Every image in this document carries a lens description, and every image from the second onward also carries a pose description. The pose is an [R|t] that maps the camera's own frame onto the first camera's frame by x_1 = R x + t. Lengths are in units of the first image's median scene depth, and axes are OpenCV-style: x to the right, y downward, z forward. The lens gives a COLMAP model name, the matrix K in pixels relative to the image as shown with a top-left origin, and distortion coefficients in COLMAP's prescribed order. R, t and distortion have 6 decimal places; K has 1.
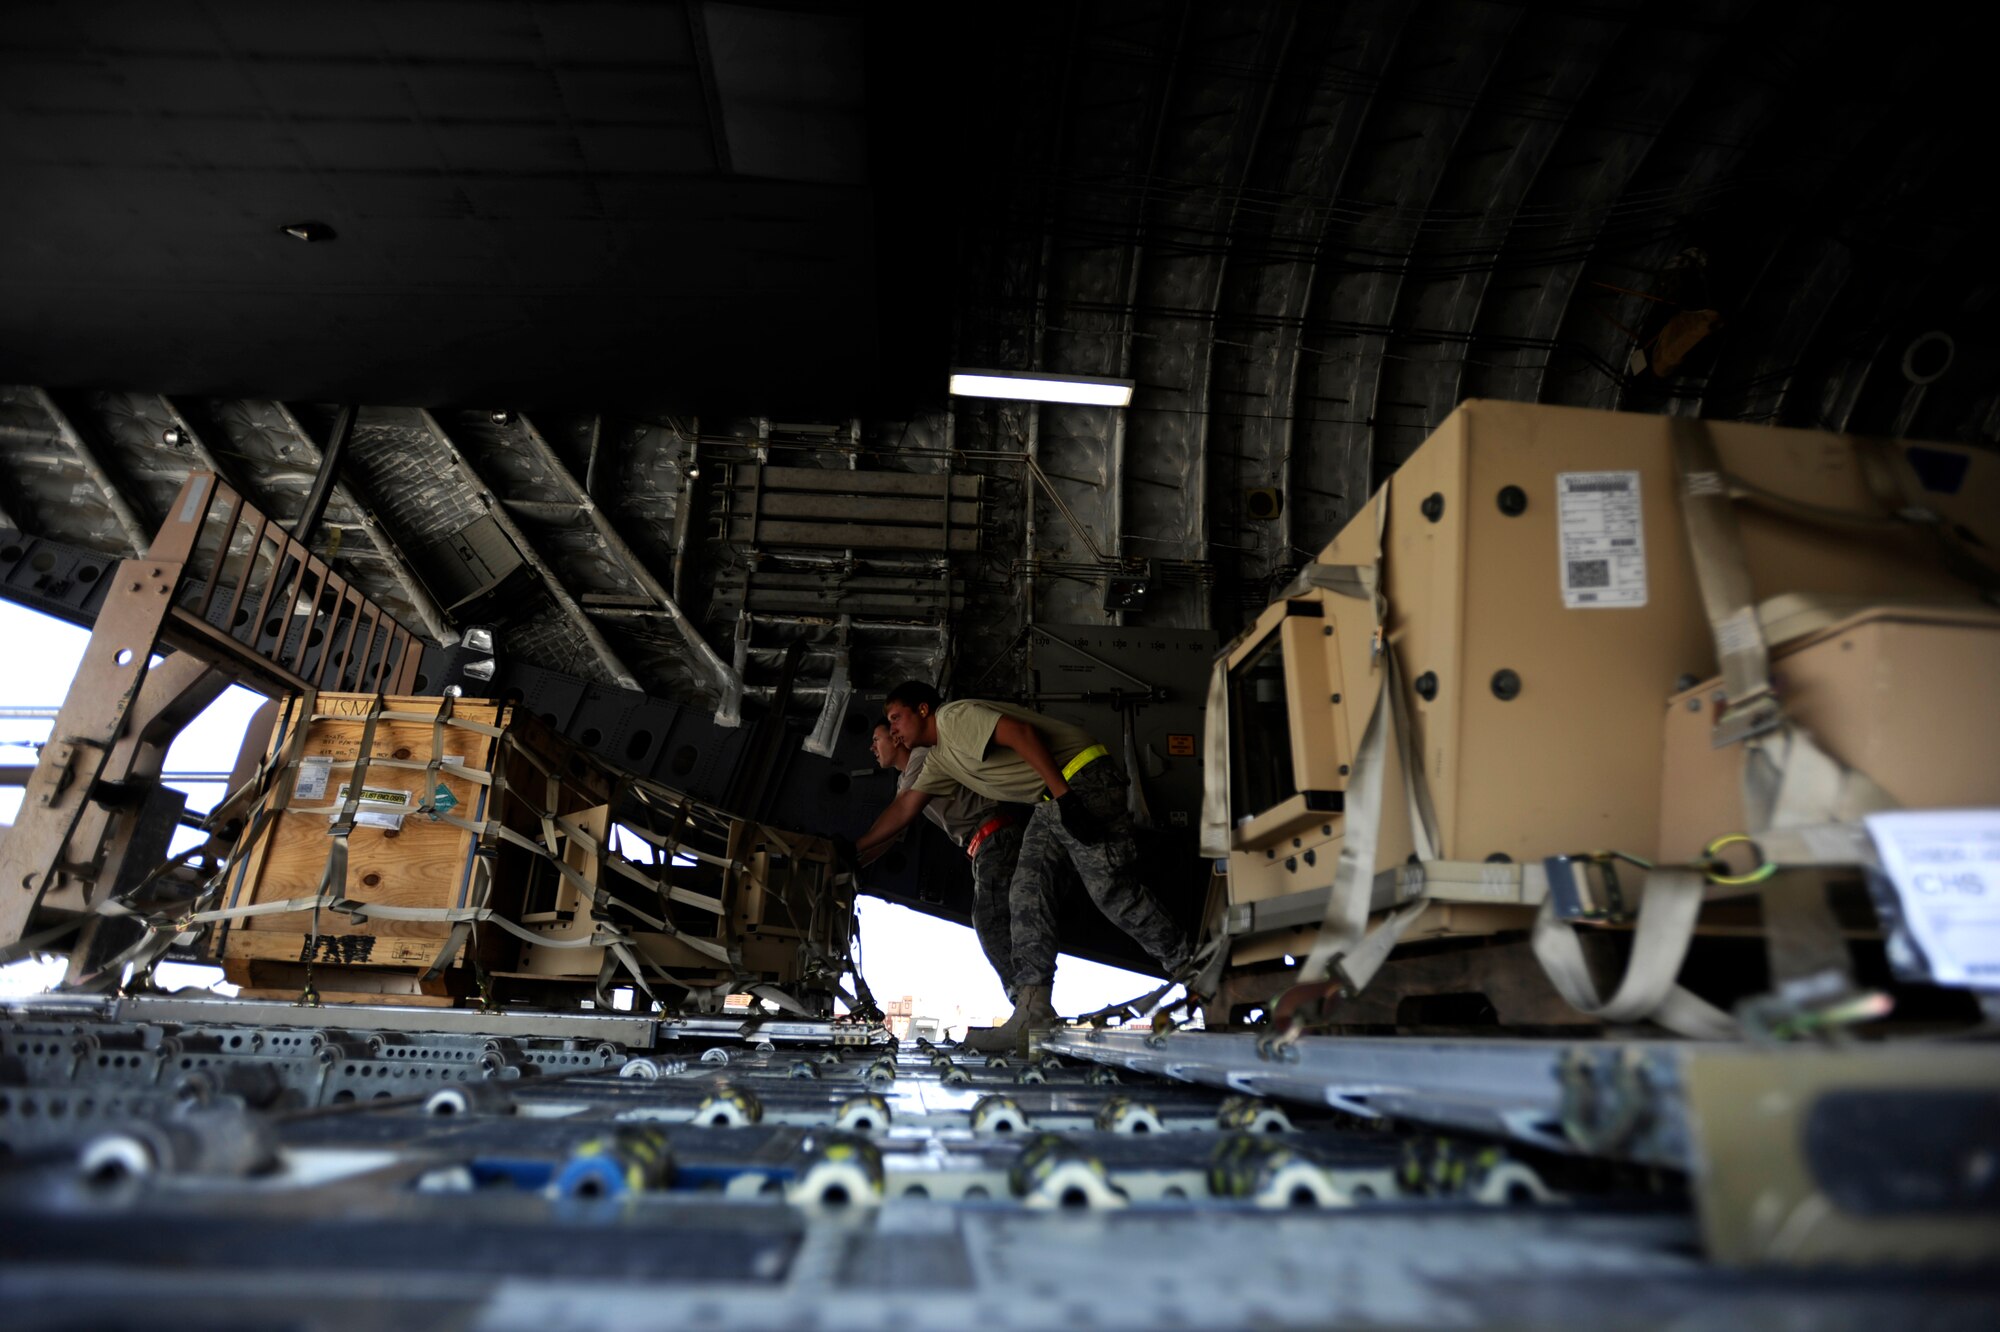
lens RADIAL K [[996.6, 0, 1001.3], [0, 996.6, 635.8], [0, 0, 1]] dist [-0.071293, 0.030029]
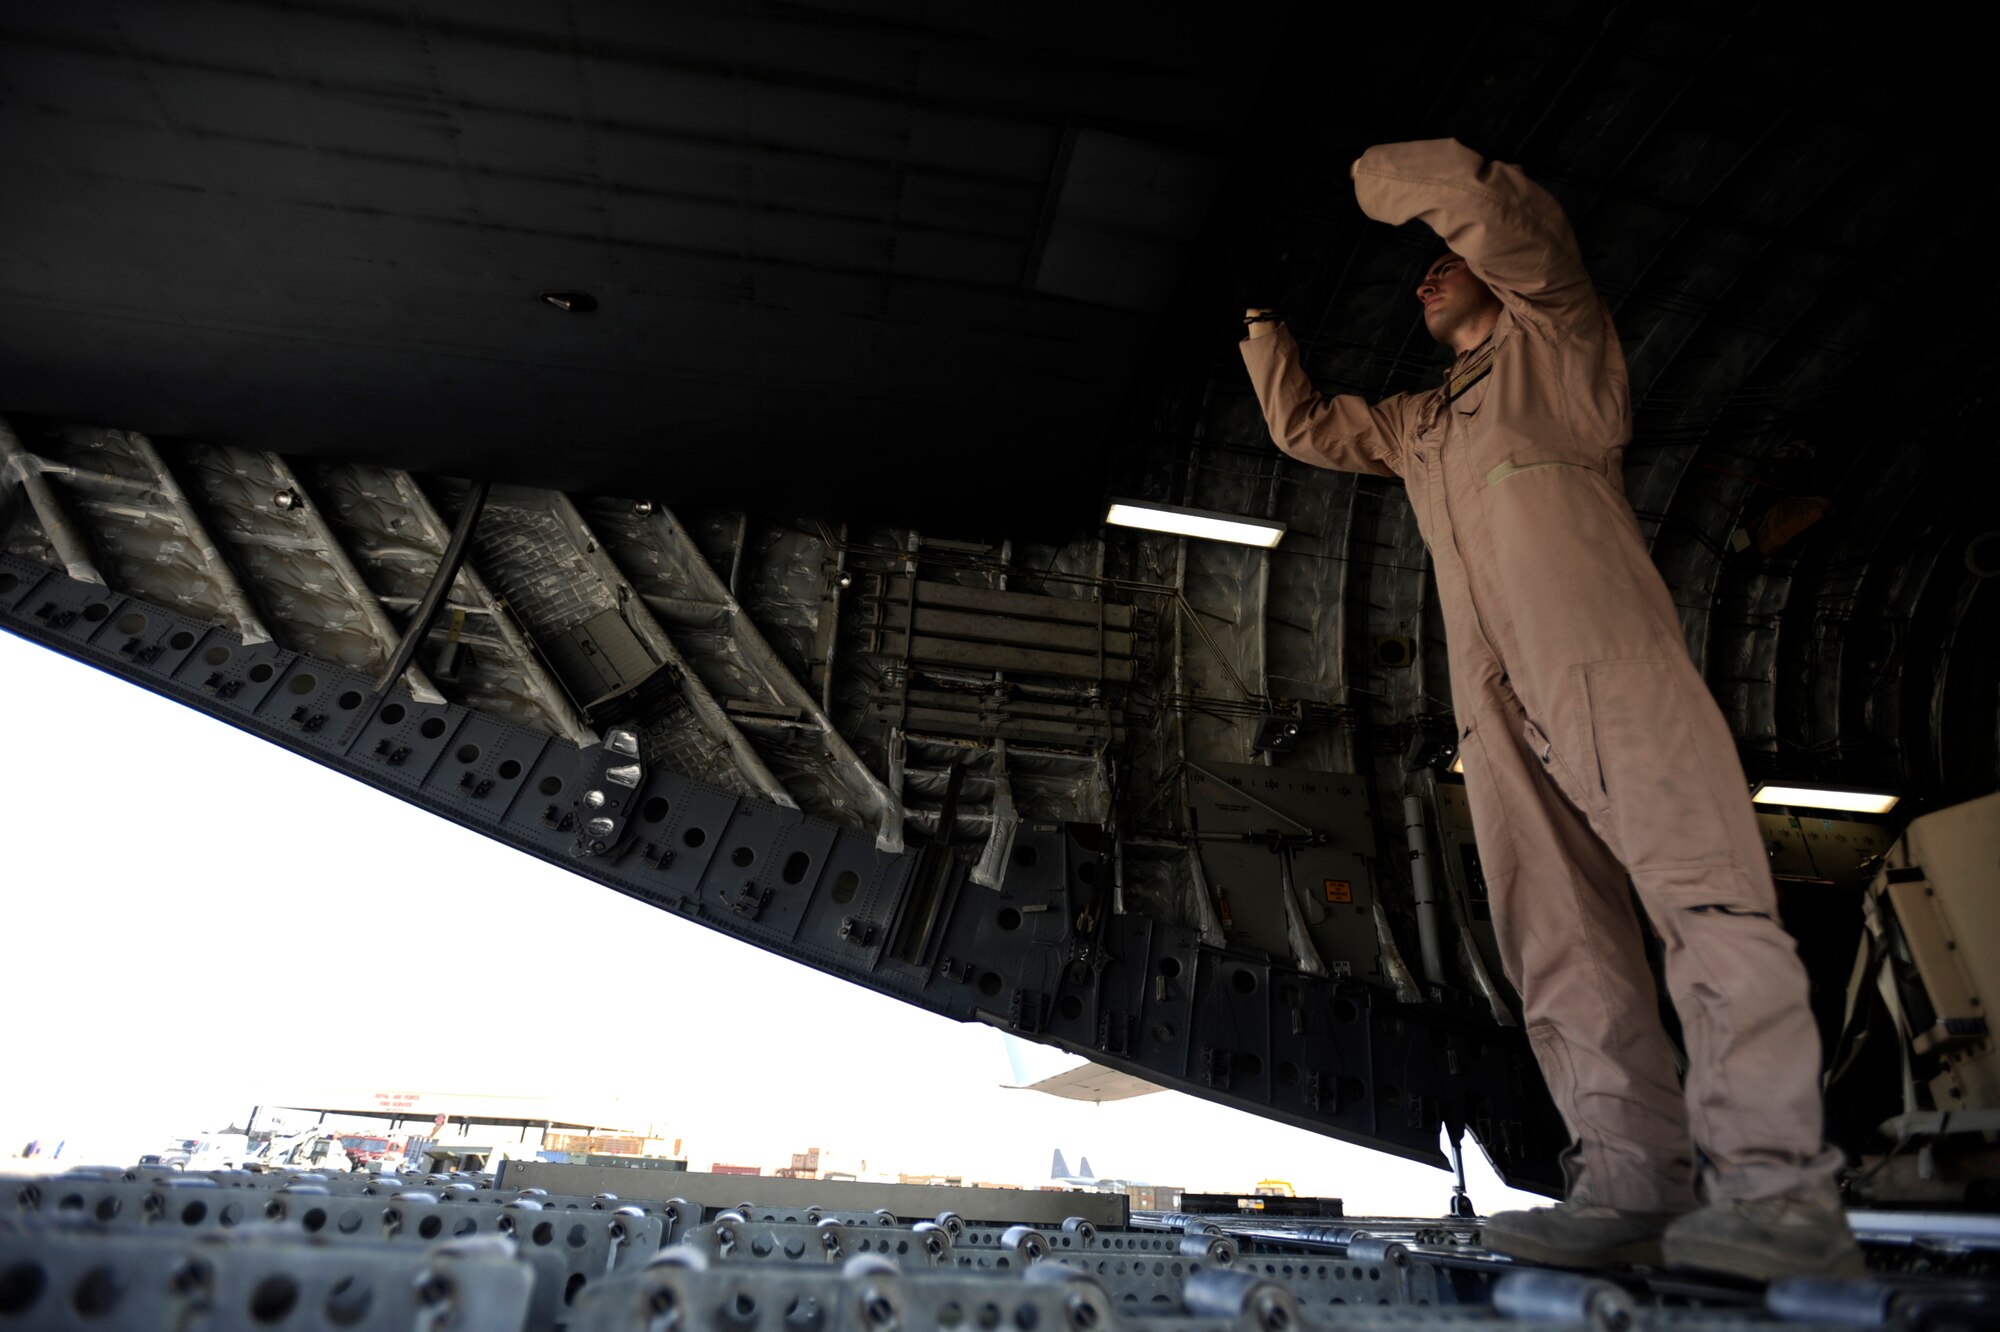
lens RADIAL K [[996.6, 0, 1001.3], [0, 996.6, 635.8], [0, 0, 1]] dist [-0.071293, 0.030029]
pose [[0.994706, 0.066603, 0.078259, -0.232640], [-0.056069, 0.989948, -0.129841, 0.004639], [-0.086121, 0.124766, 0.988442, 0.035554]]
